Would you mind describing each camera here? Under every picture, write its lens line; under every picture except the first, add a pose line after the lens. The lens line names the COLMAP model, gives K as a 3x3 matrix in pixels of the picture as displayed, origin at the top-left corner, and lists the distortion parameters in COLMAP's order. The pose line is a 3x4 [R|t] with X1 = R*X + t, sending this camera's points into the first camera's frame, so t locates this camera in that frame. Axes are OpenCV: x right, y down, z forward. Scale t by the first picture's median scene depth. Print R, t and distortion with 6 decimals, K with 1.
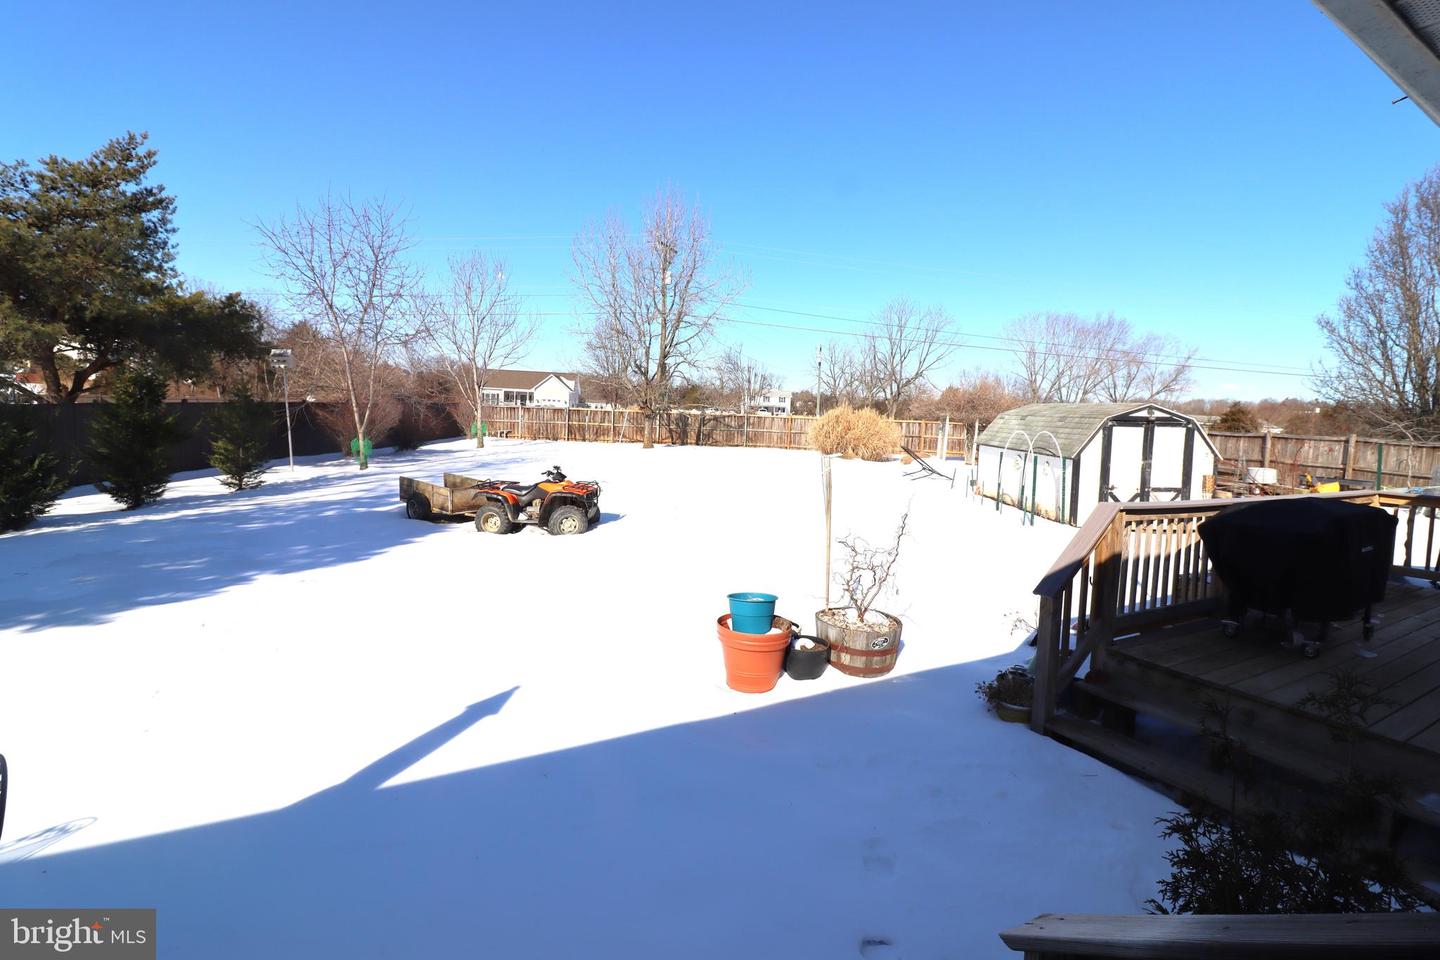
lens RADIAL K [[682.8, 0, 720.5], [0, 682.8, 465.8], [0, 0, 1]] dist [0.001498, -0.013879]
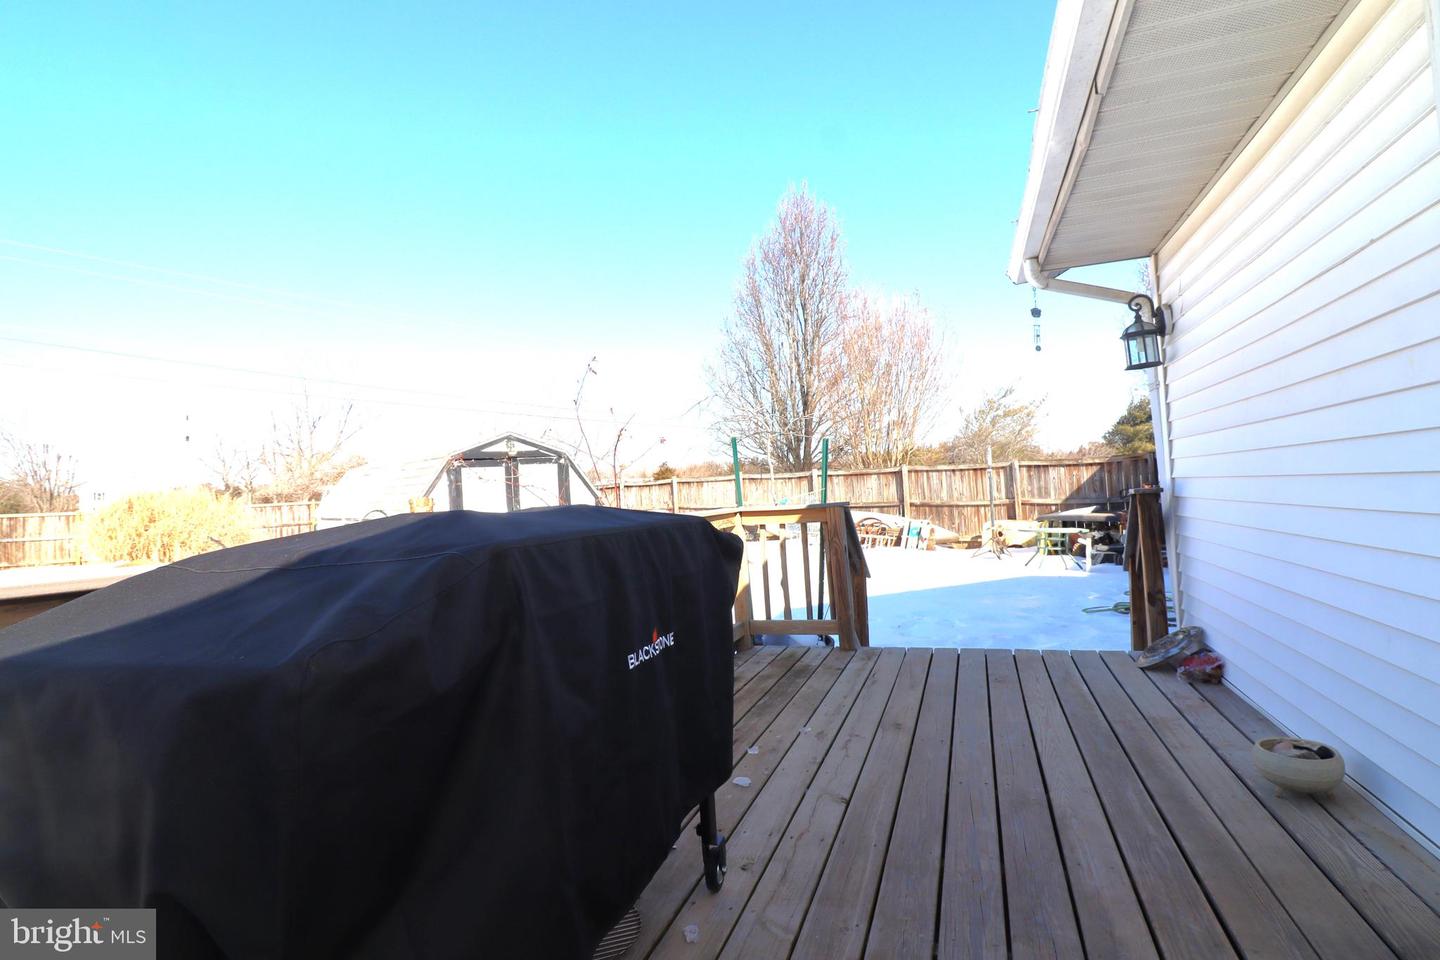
lens RADIAL K [[682.8, 0, 720.5], [0, 682.8, 465.8], [0, 0, 1]] dist [0.001498, -0.013879]
pose [[0.765451, -0.041663, 0.642144, 0.336010], [0.124545, 0.988625, -0.084318, 0.030902], [-0.631327, 0.144517, 0.761933, 0.314386]]
